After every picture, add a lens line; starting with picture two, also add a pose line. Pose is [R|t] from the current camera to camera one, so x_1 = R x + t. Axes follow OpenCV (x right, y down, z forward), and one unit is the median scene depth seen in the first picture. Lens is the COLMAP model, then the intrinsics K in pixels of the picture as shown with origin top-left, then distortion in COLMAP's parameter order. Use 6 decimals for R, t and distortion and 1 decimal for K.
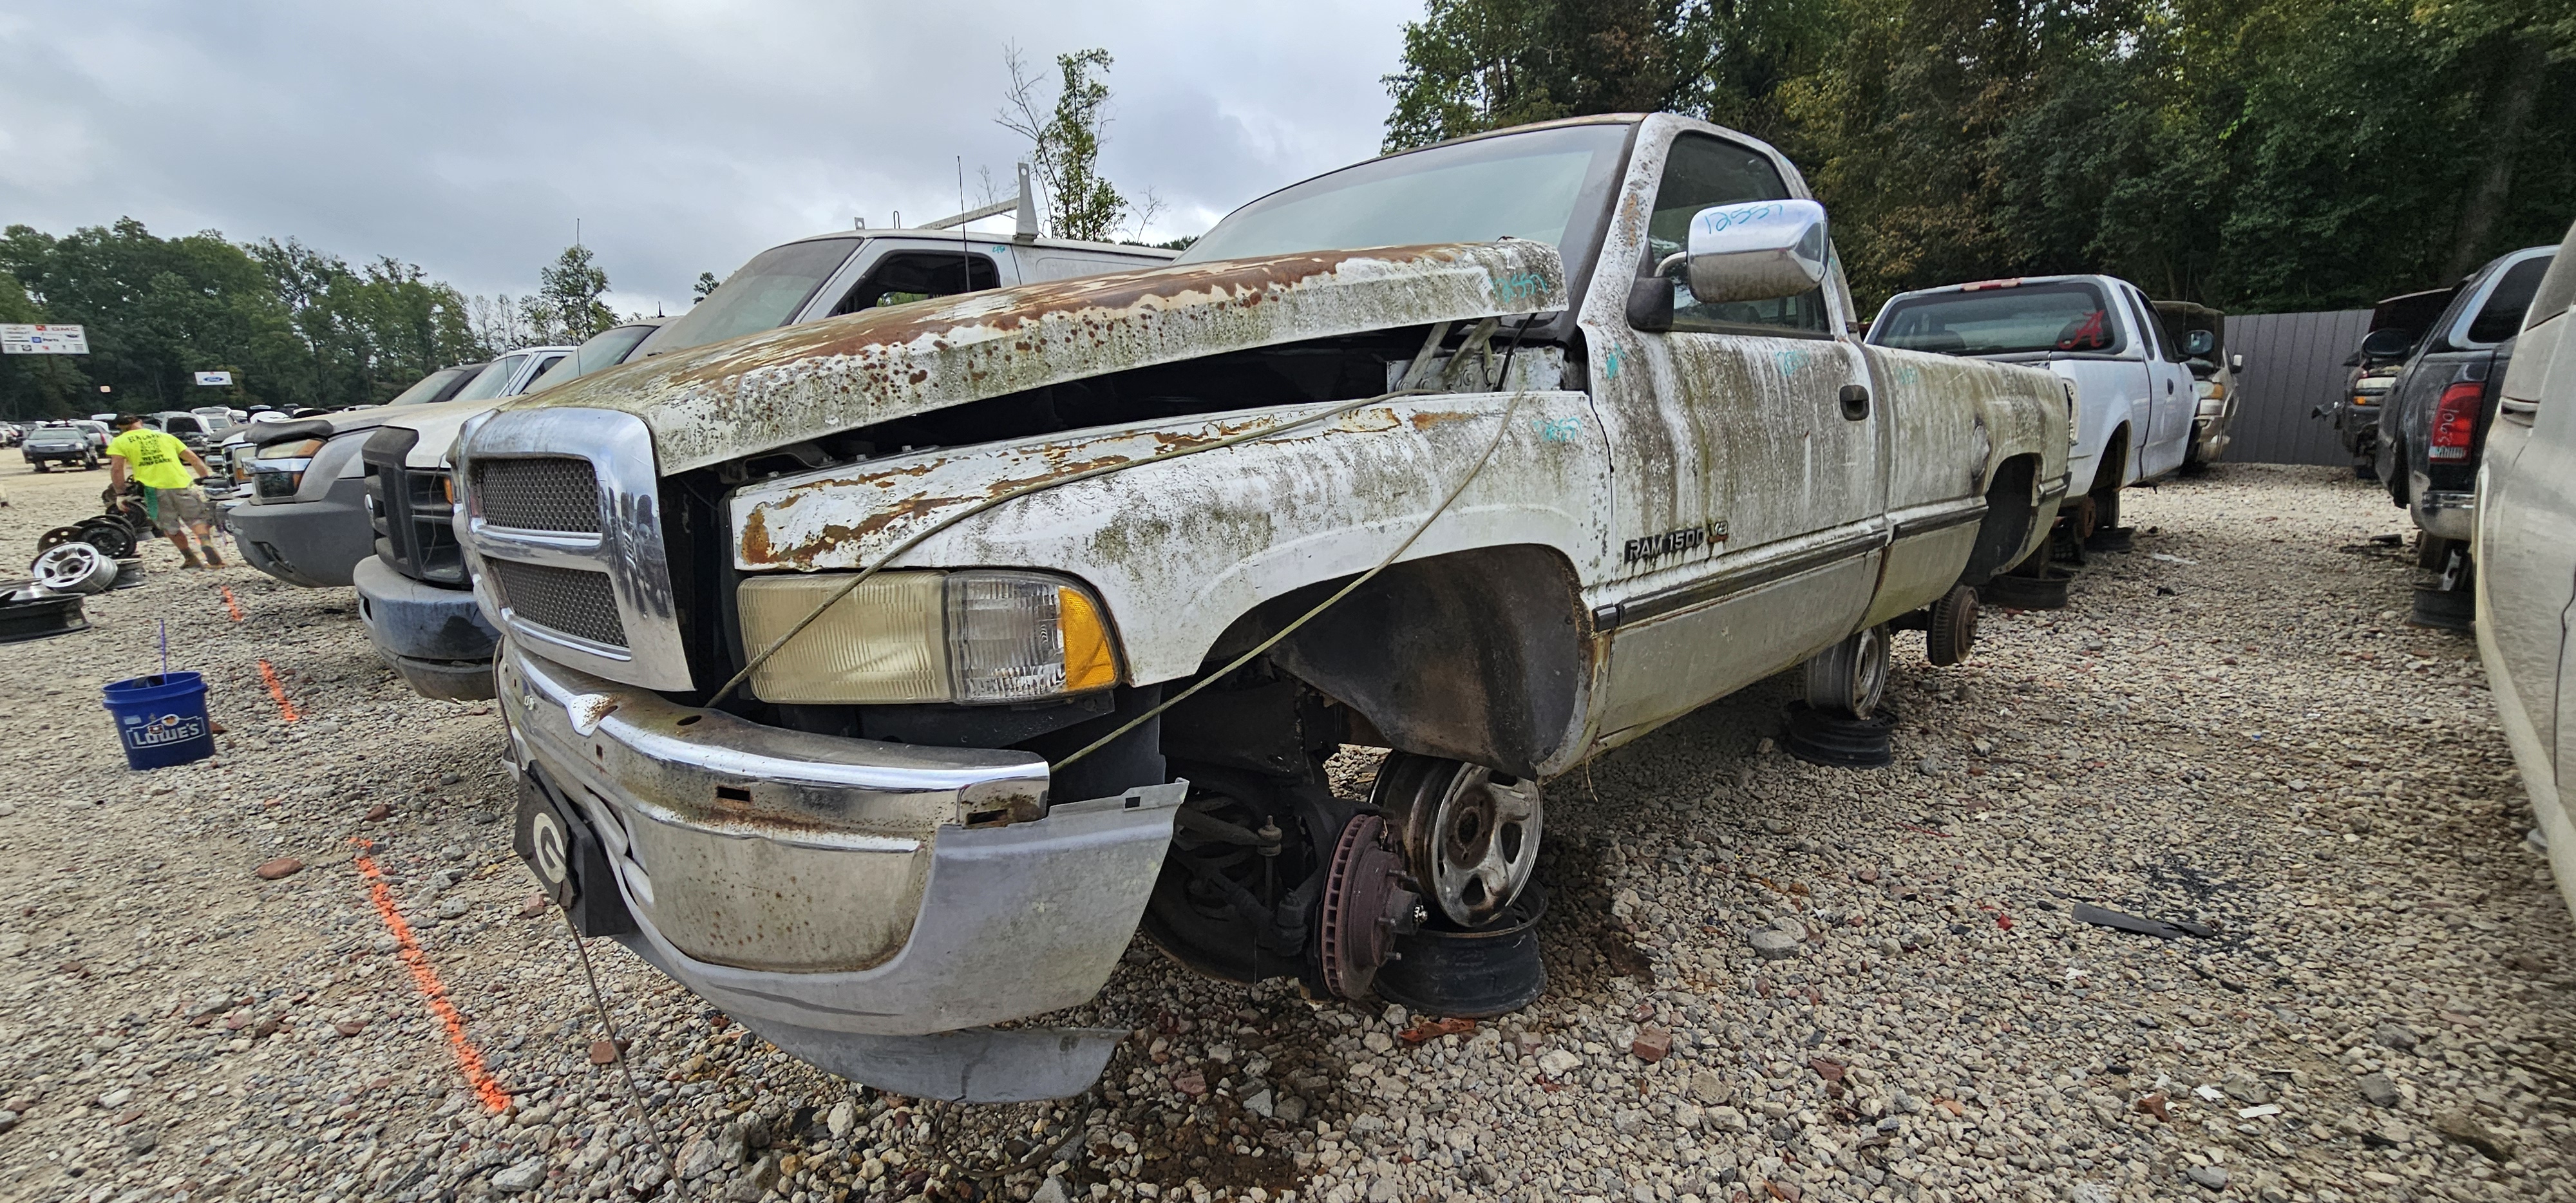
lens RADIAL K [[1049.2, 0, 1295.2], [0, 1049.2, 607.3], [0, 0, 1]] dist [-0.001489, -0.000830]
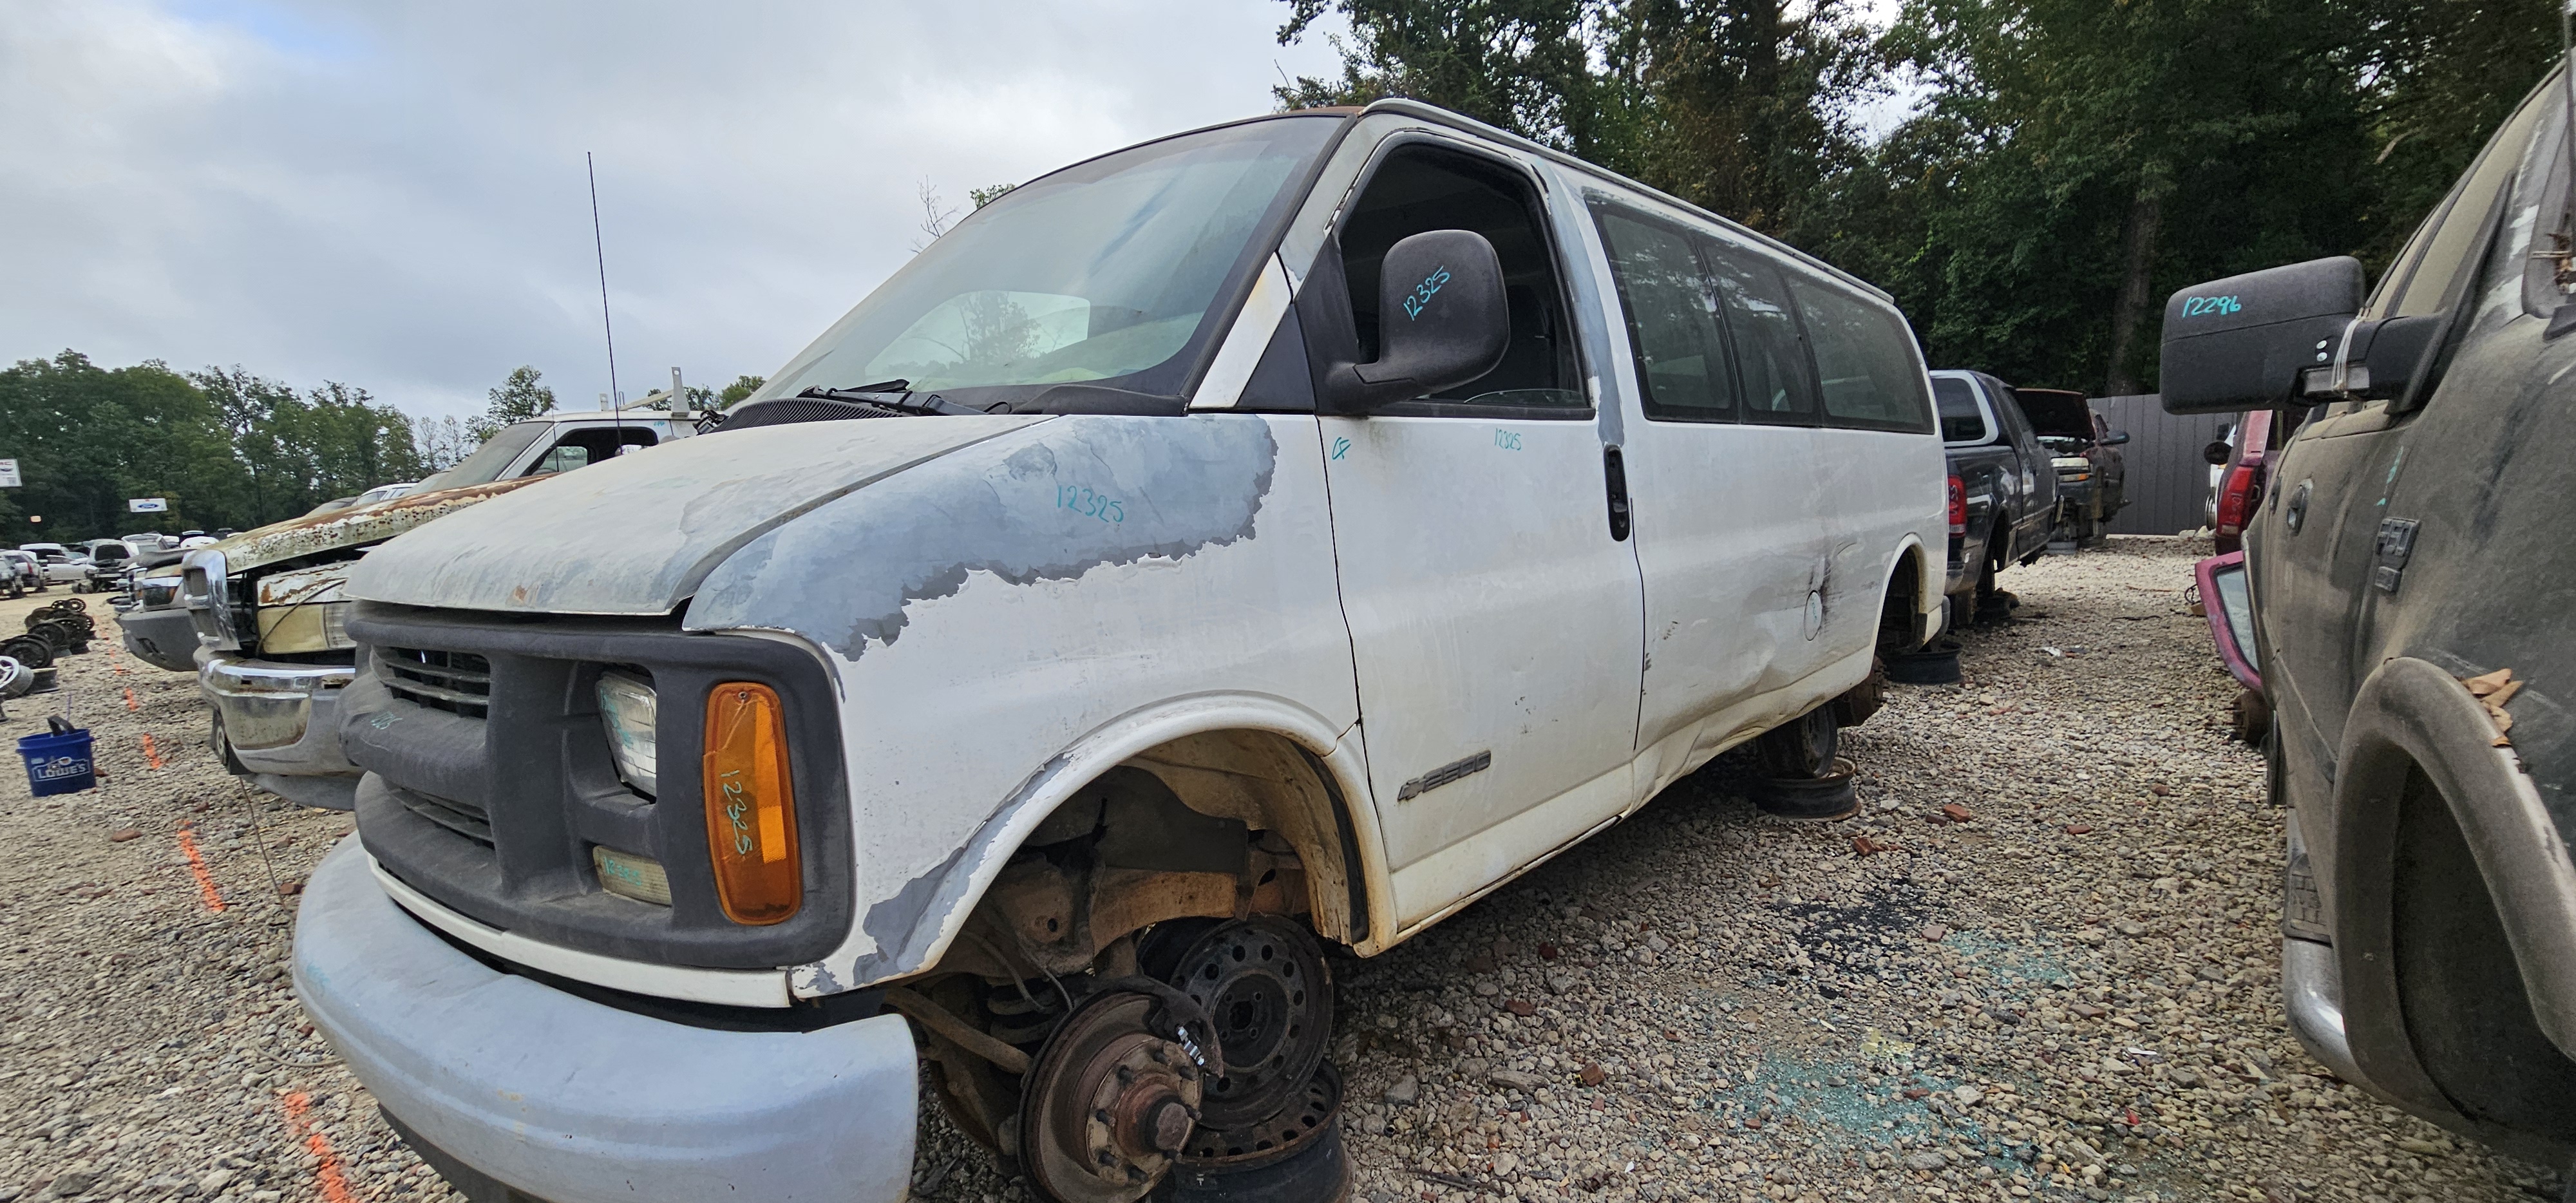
lens RADIAL K [[1041.0, 0, 1285.2], [0, 1041.0, 609.5], [0, 0, 1]] dist [-0.001950, -0.000541]
pose [[0.998957, -0.030778, 0.033735, 0.044410], [0.033565, 0.995778, -0.085440, 0.006353], [-0.030963, 0.086483, 0.995772, -0.038787]]
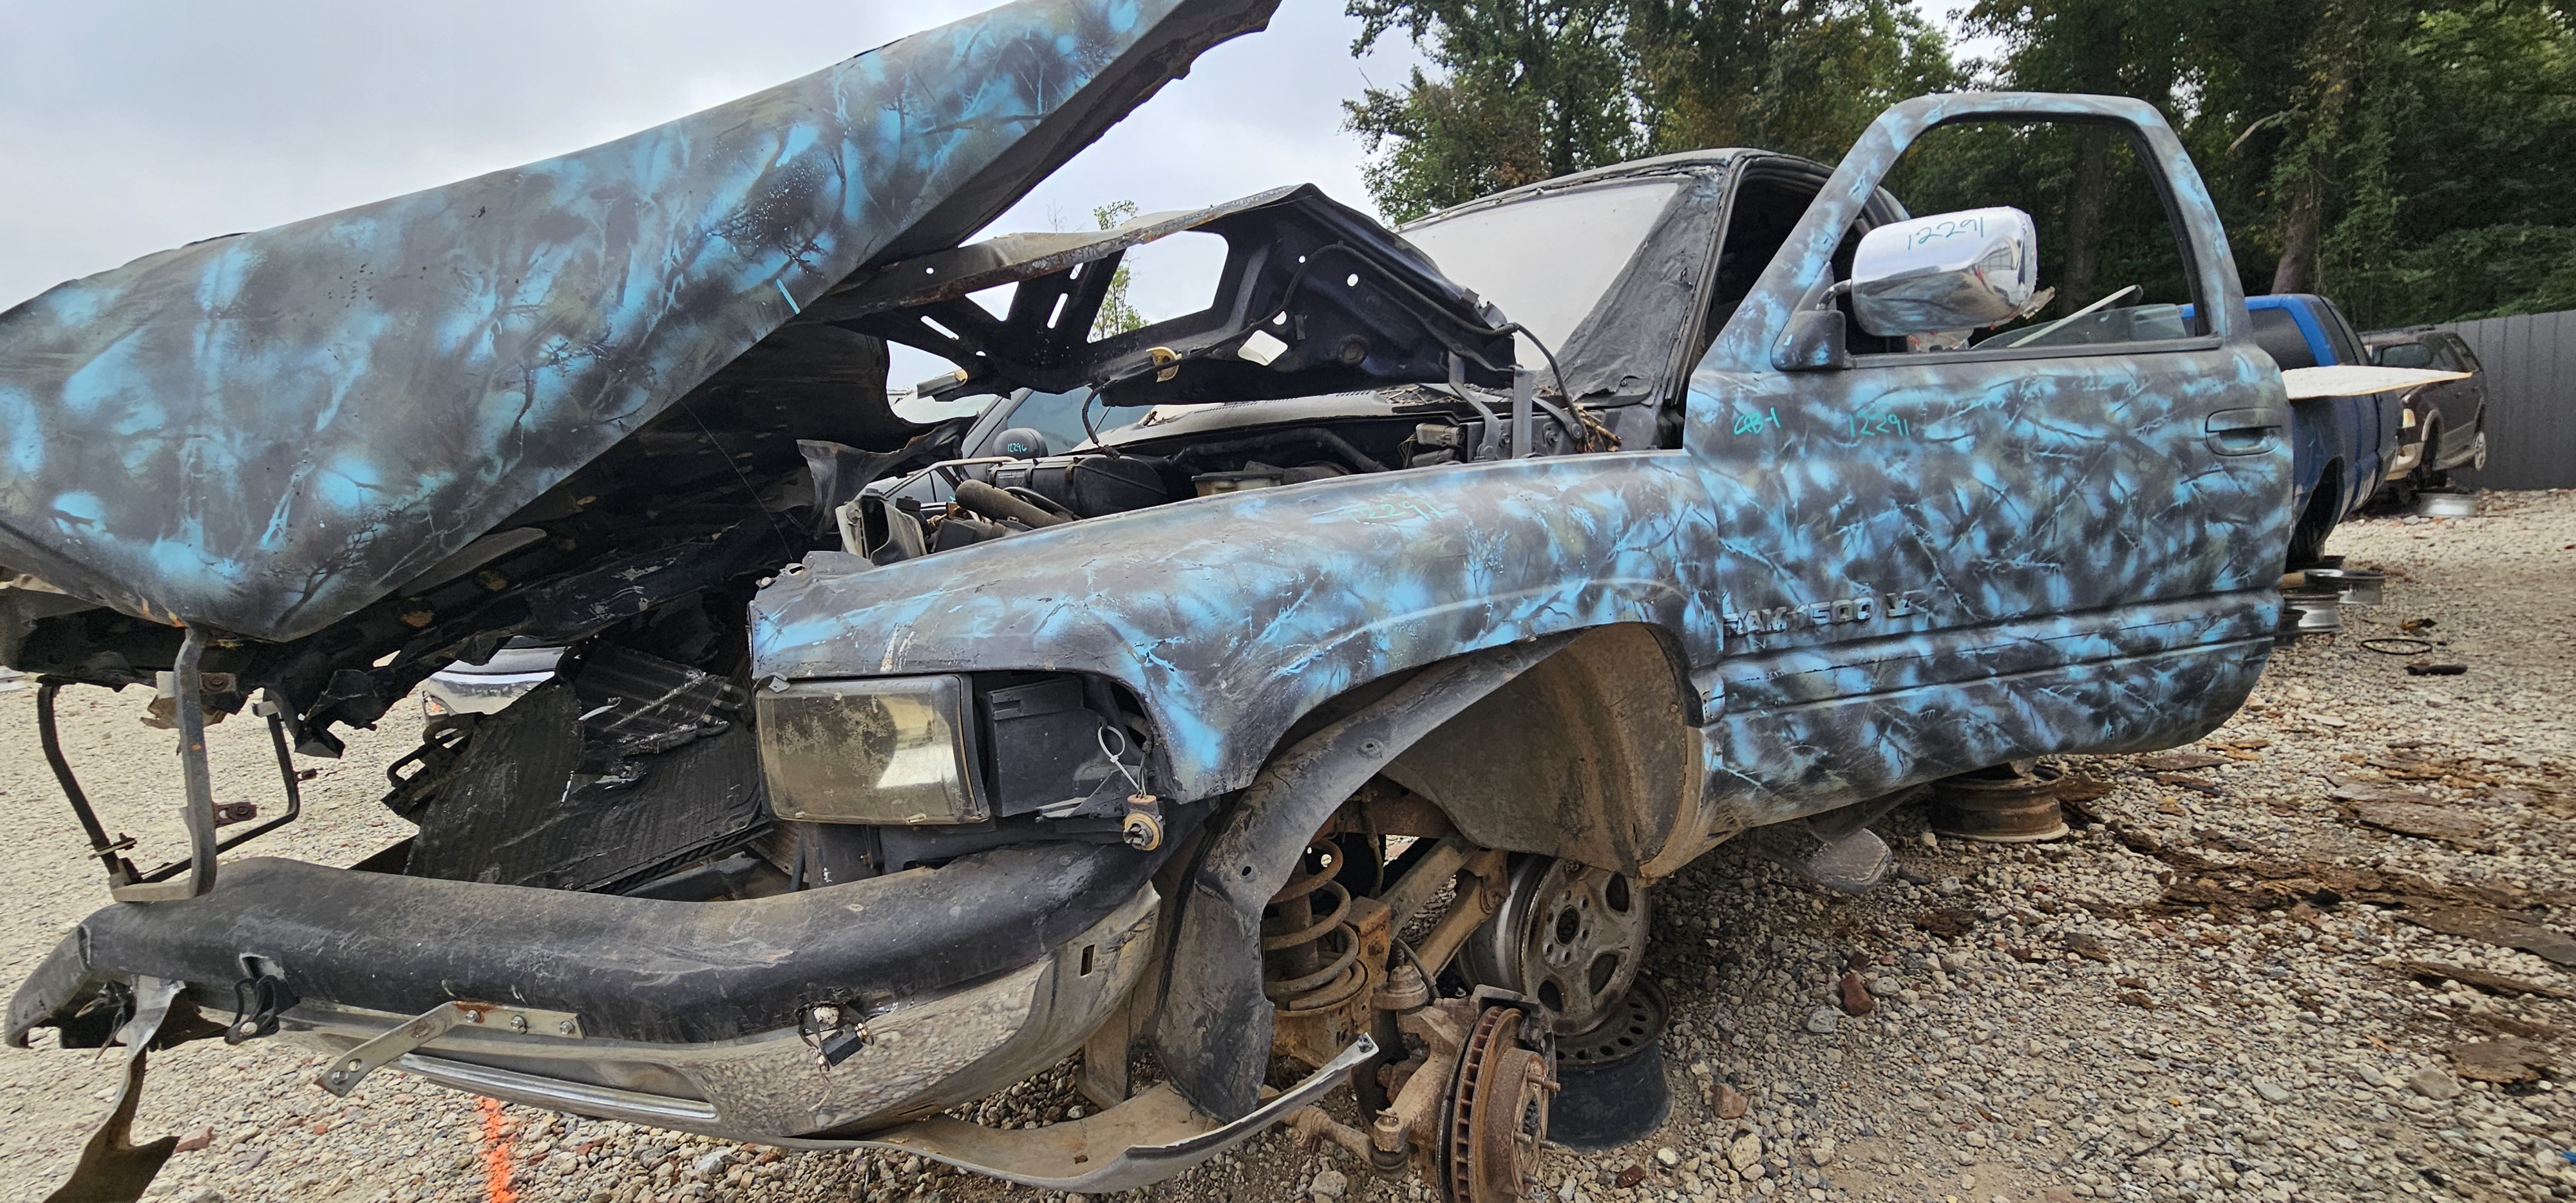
lens RADIAL K [[1049.2, 0, 1295.2], [0, 1049.2, 607.3], [0, 0, 1]] dist [-0.001489, -0.000830]
pose [[0.990768, -0.039863, -0.129576, 0.126058], [0.030514, 0.996839, -0.073351, 0.017771], [0.132090, 0.068720, 0.988853, -0.107279]]
